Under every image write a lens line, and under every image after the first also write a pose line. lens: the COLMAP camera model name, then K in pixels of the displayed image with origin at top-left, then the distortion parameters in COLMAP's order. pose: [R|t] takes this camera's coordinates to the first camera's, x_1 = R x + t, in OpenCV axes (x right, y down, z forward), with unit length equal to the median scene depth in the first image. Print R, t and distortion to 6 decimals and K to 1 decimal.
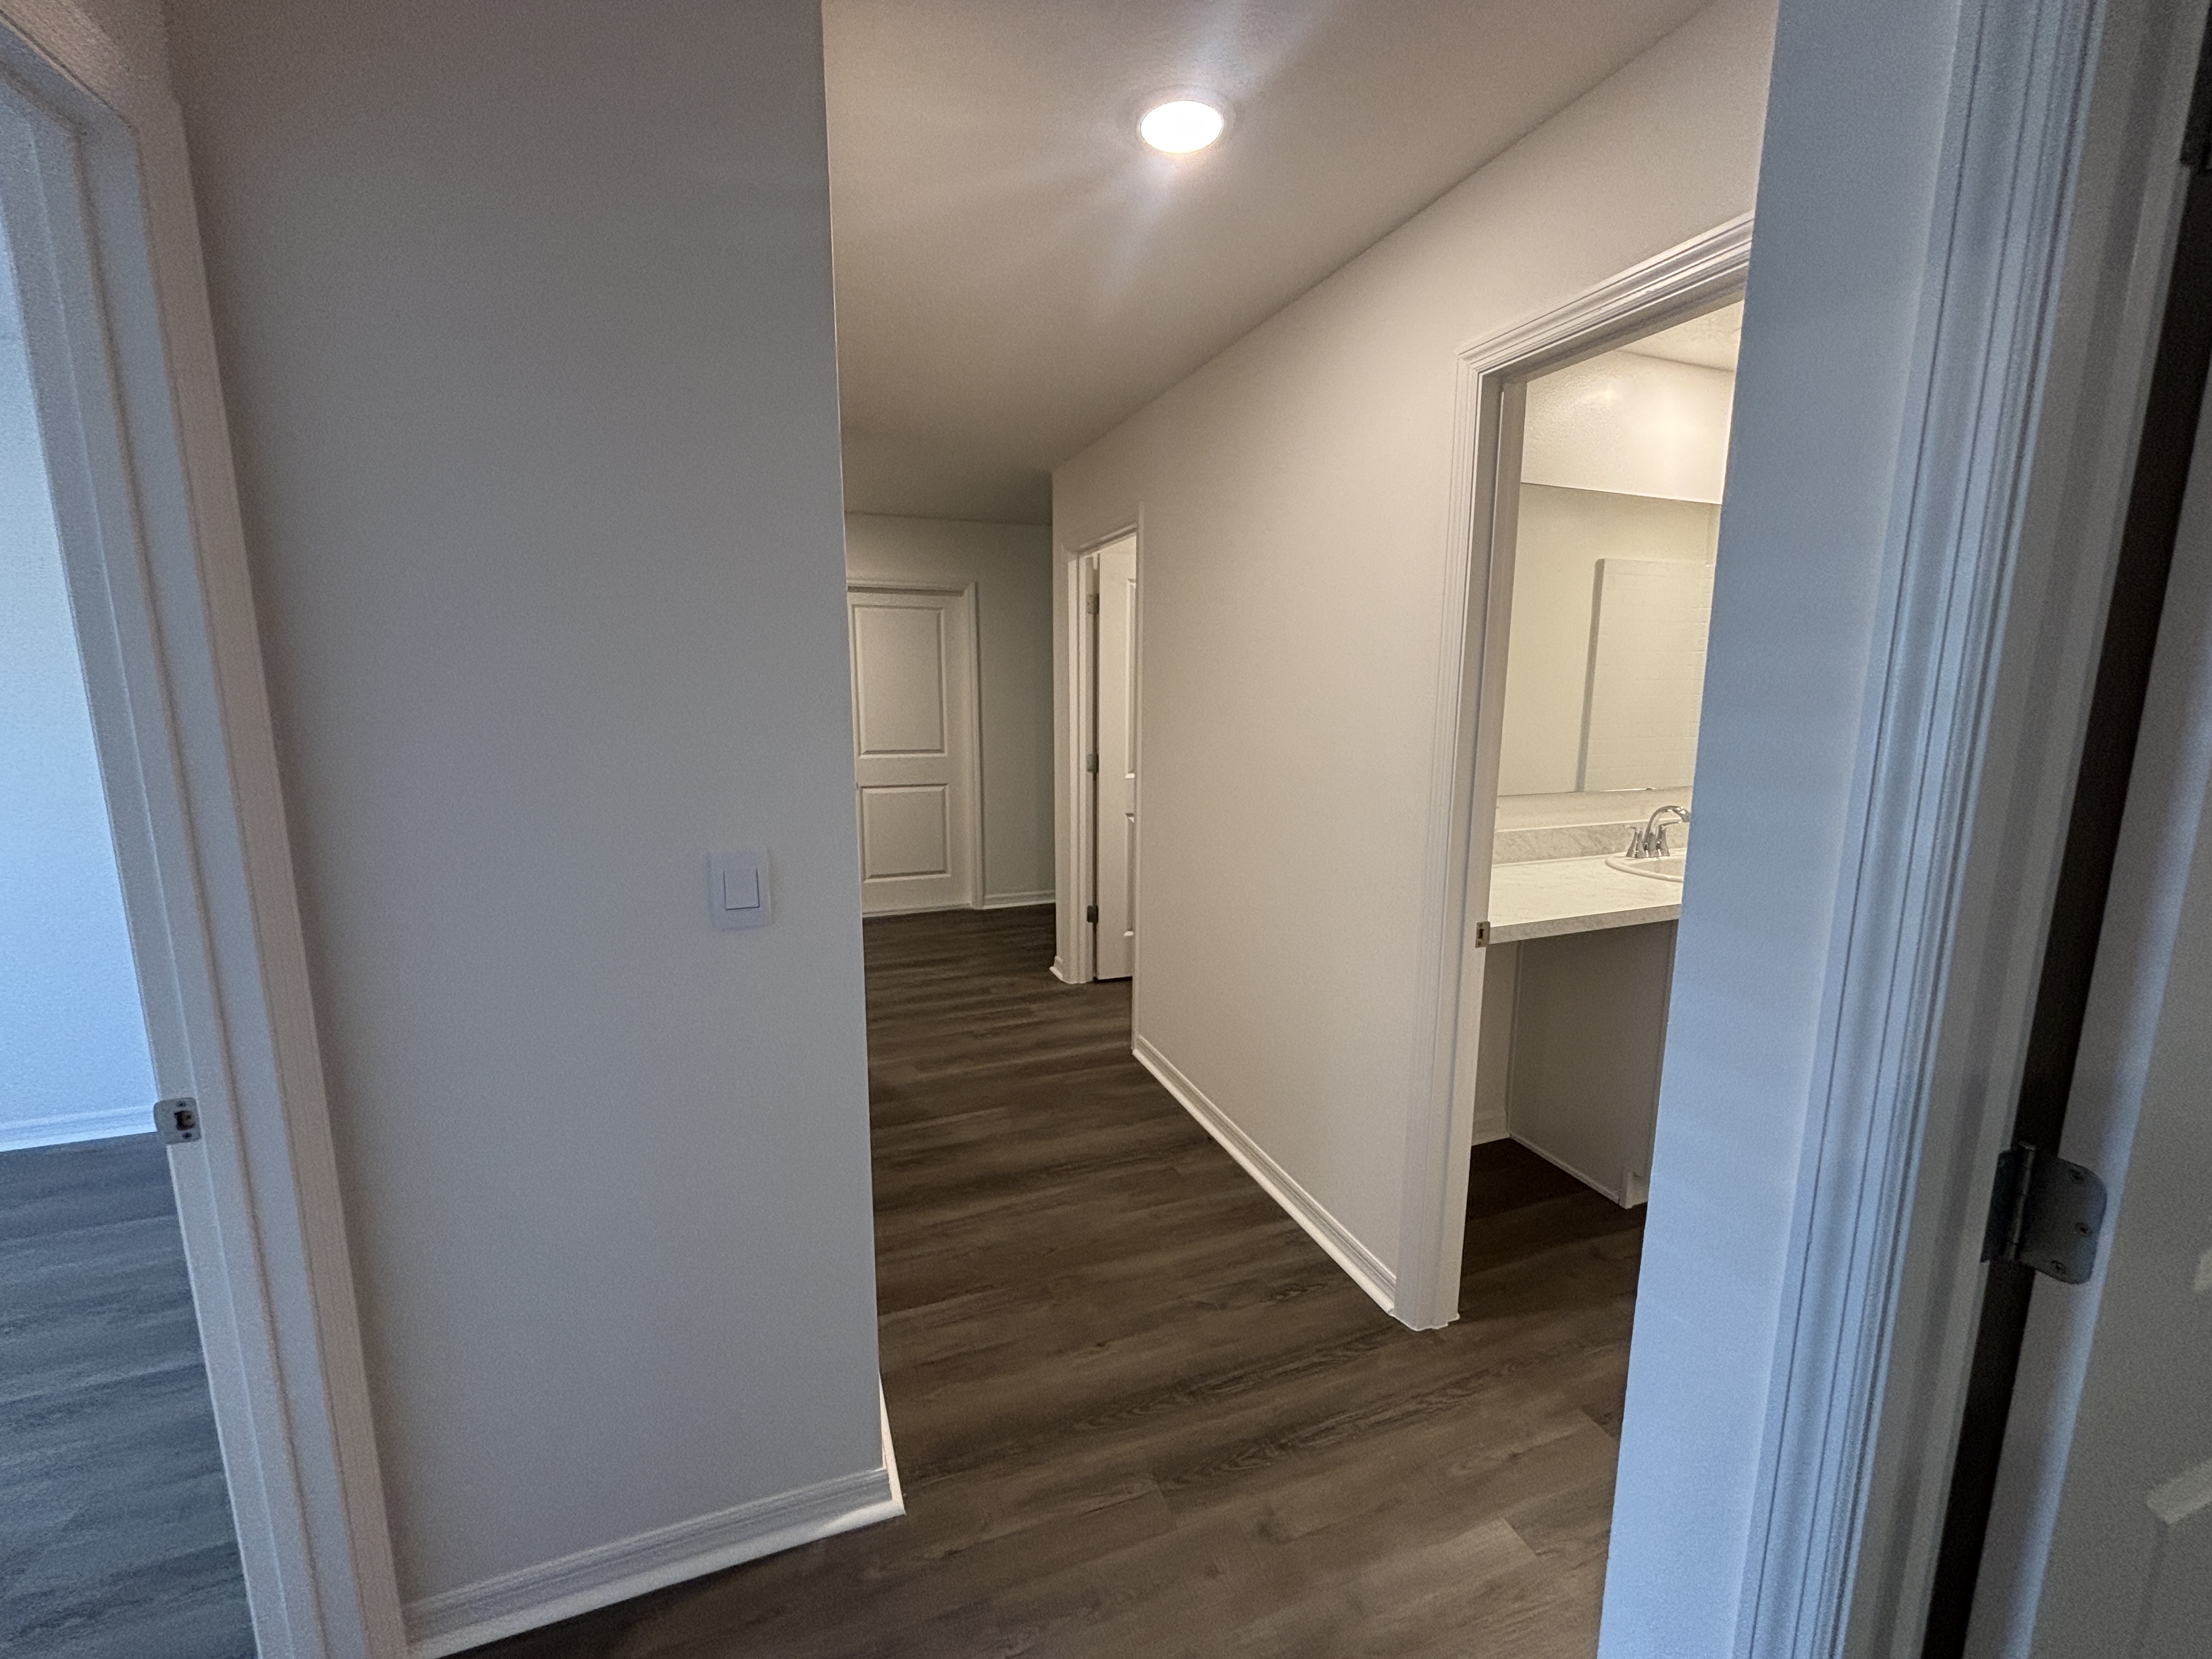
lens RADIAL K [[917.4, 0, 1106.0], [0, 917.4, 829.5], [0, 0, 1]] dist [0.000915, 0.000110]
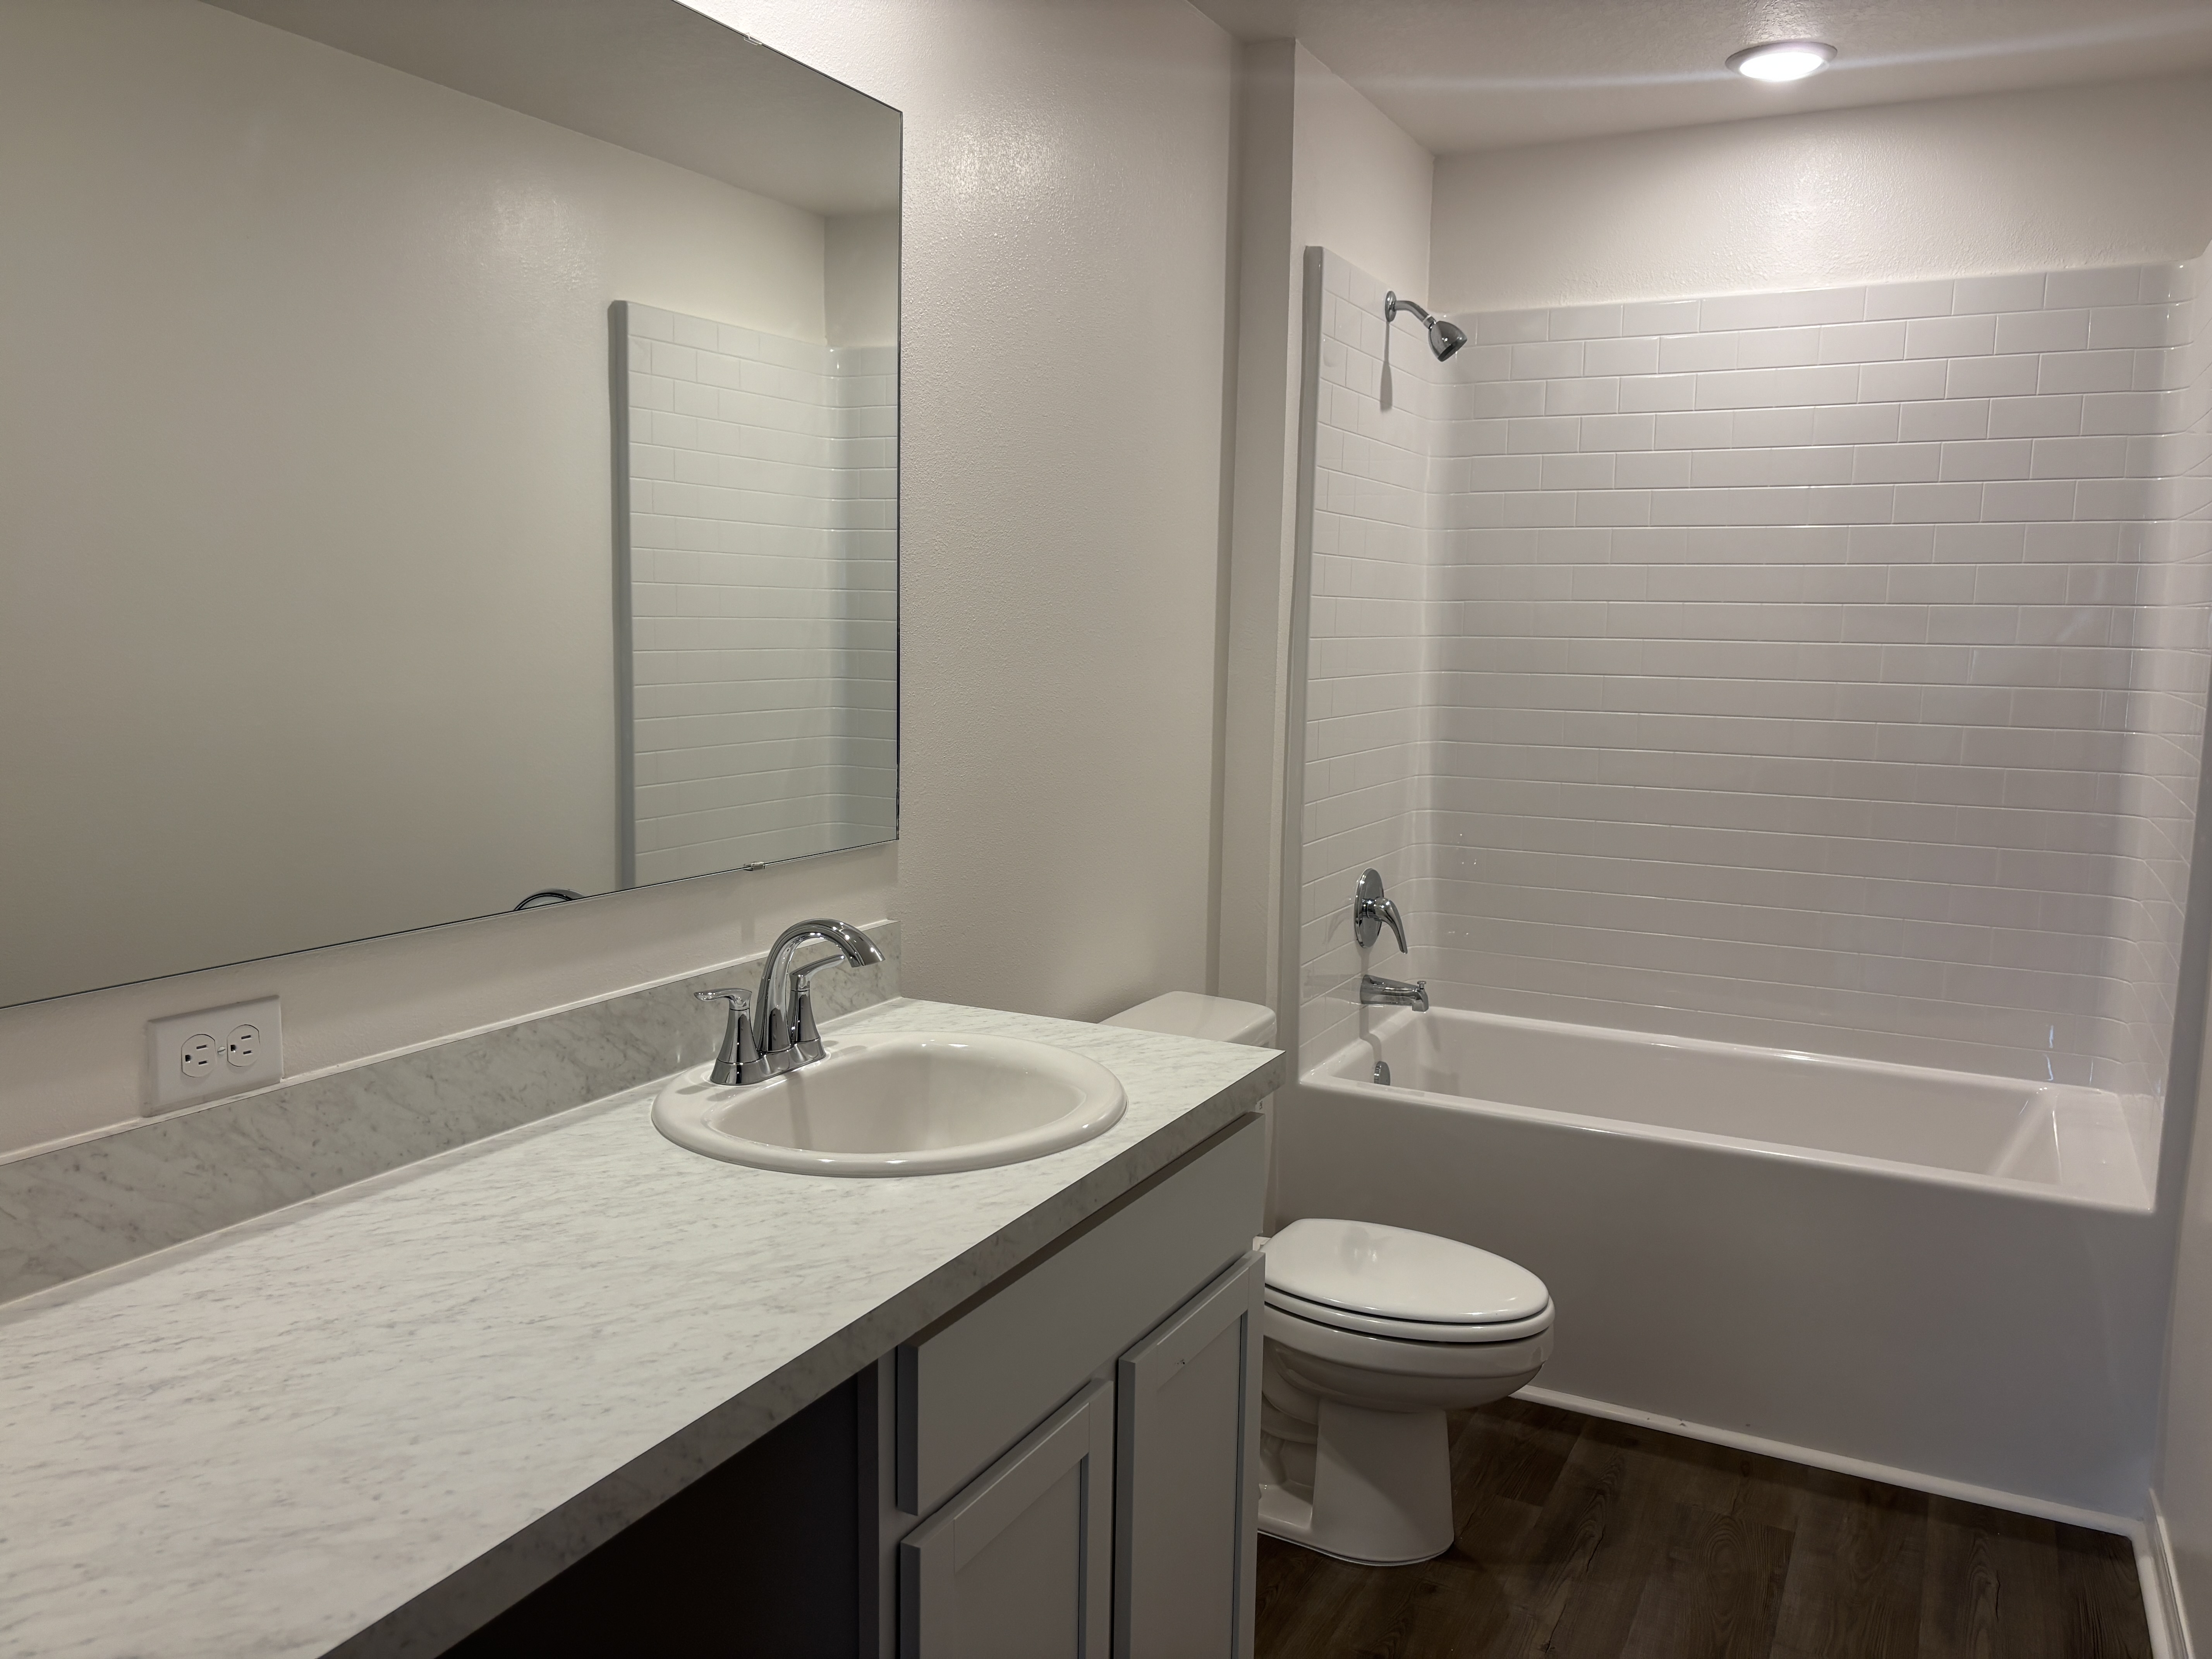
lens RADIAL K [[1682.2, 0, 1106.0], [0, 1682.2, 829.5], [0, 0, 1]] dist [0.004935, 0.000636]
pose [[0.743095, -0.067141, 0.665810, 0.272019], [0.086166, 0.996272, 0.004297, -0.052675], [-0.663616, 0.054177, 0.746109, 0.443965]]
